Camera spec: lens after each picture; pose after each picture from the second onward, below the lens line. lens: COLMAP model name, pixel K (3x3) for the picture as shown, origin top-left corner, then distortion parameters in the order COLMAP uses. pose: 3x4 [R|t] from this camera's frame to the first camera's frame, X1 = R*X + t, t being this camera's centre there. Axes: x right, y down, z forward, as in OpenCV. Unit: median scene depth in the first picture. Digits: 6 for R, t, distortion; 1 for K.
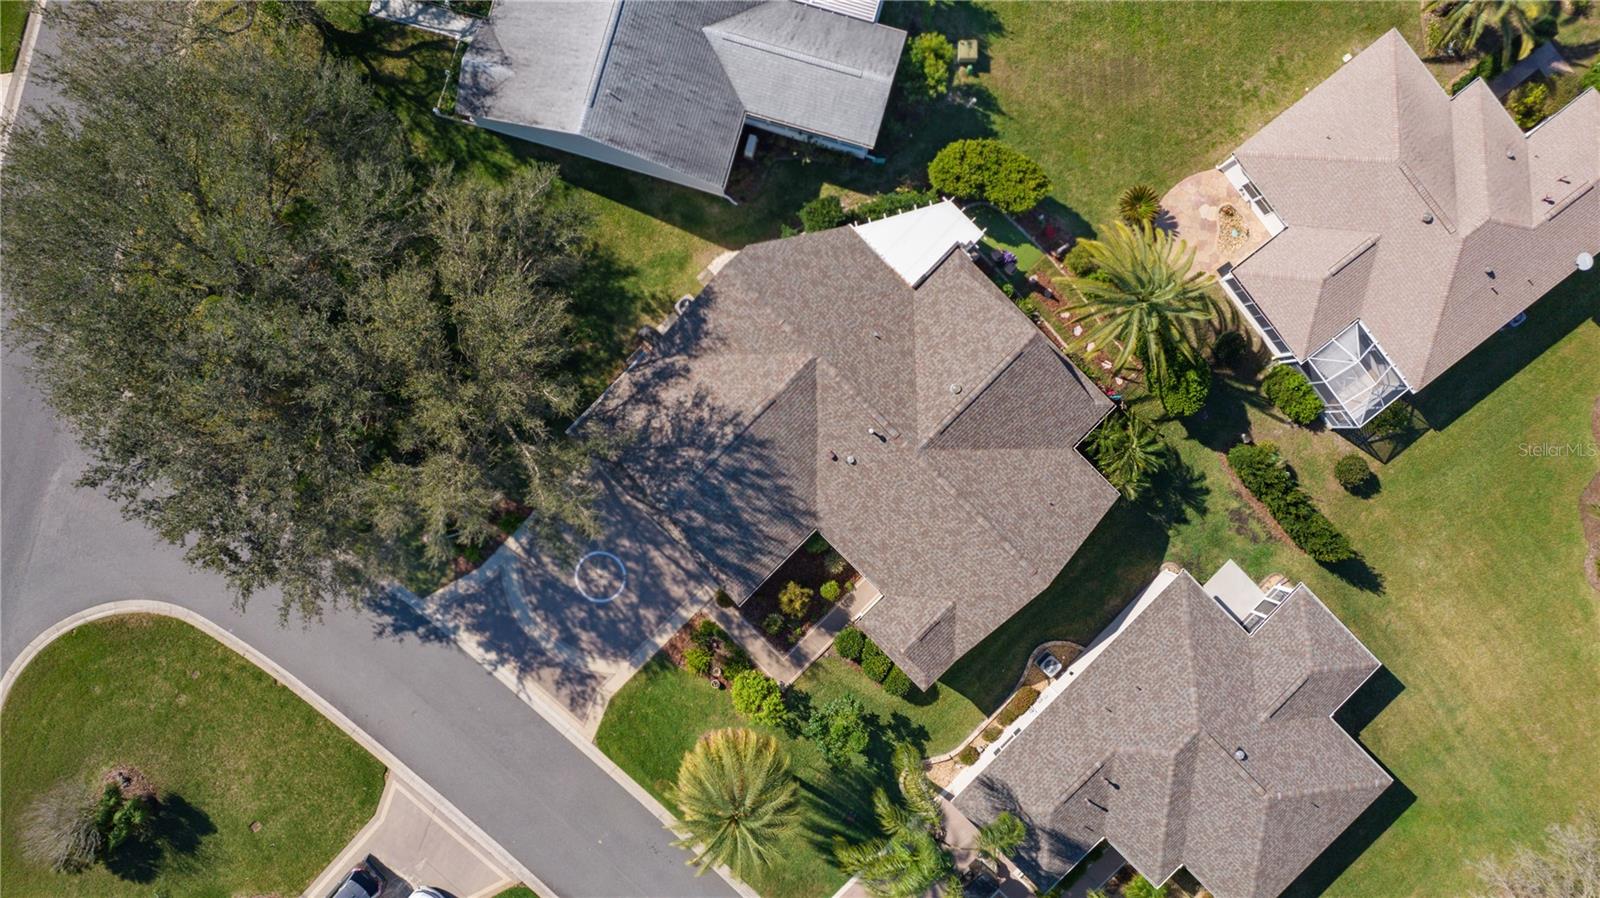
lens RADIAL K [[1027.4, 0, 800.0], [0, 1027.4, 449.0], [0, 0, 1]] dist [-0.048307, 0.030199]
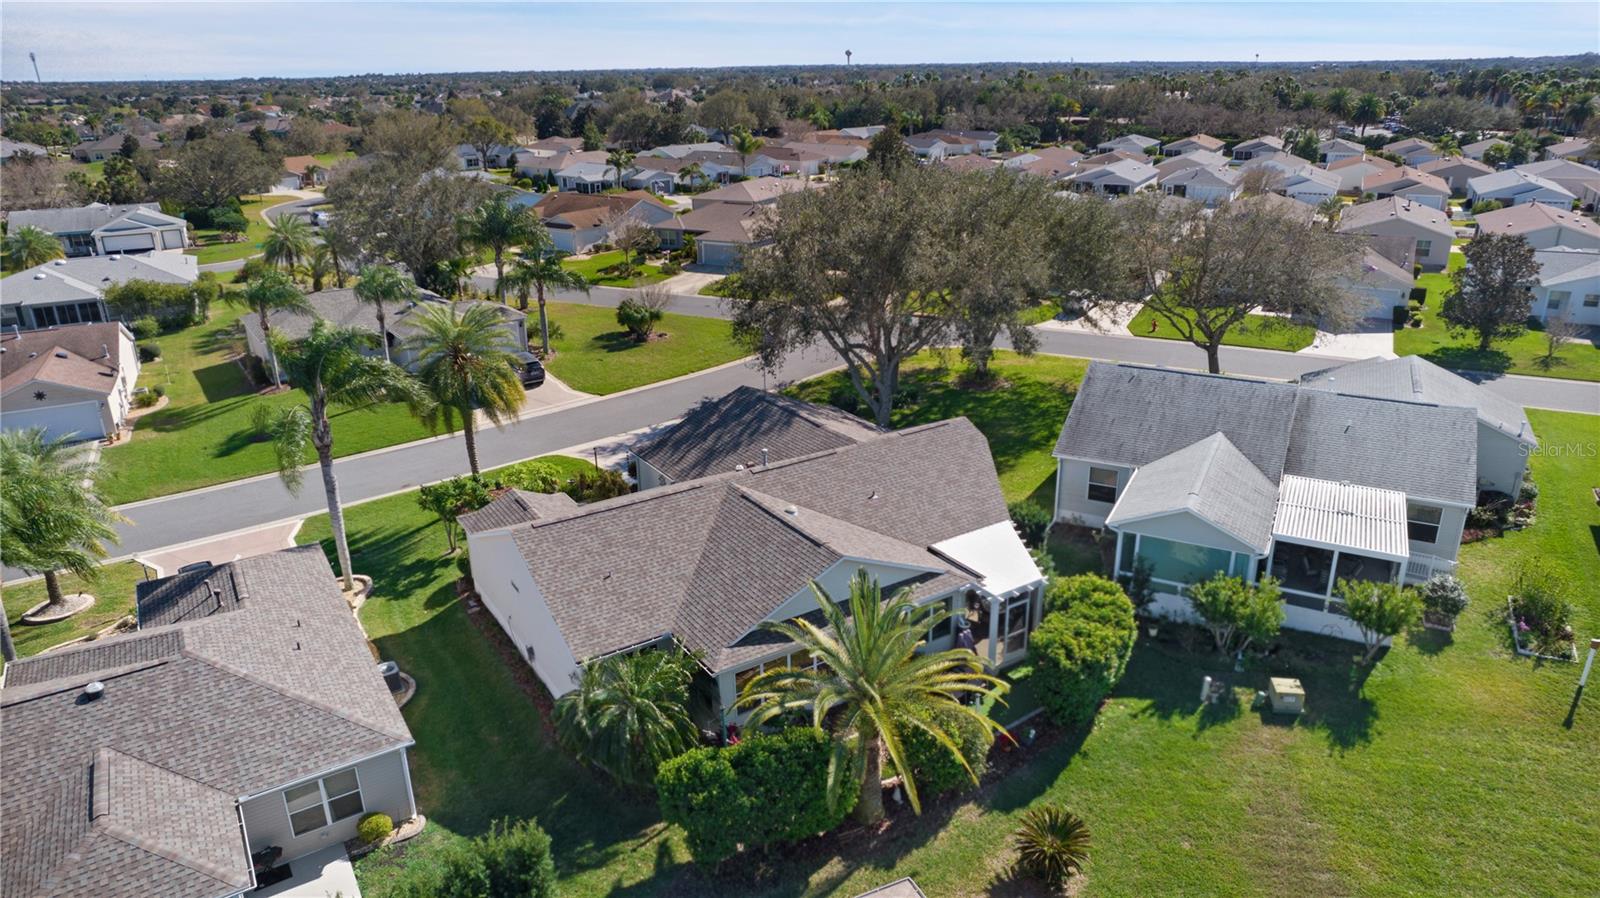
lens RADIAL K [[1027.4, 0, 800.0], [0, 1027.4, 449.0], [0, 0, 1]] dist [-0.048307, 0.030199]
pose [[-0.210681, 0.355198, -0.910740, 0.808639], [-0.977476, -0.064716, 0.200880, -0.209774], [0.012413, 0.932548, 0.360832, 0.629236]]
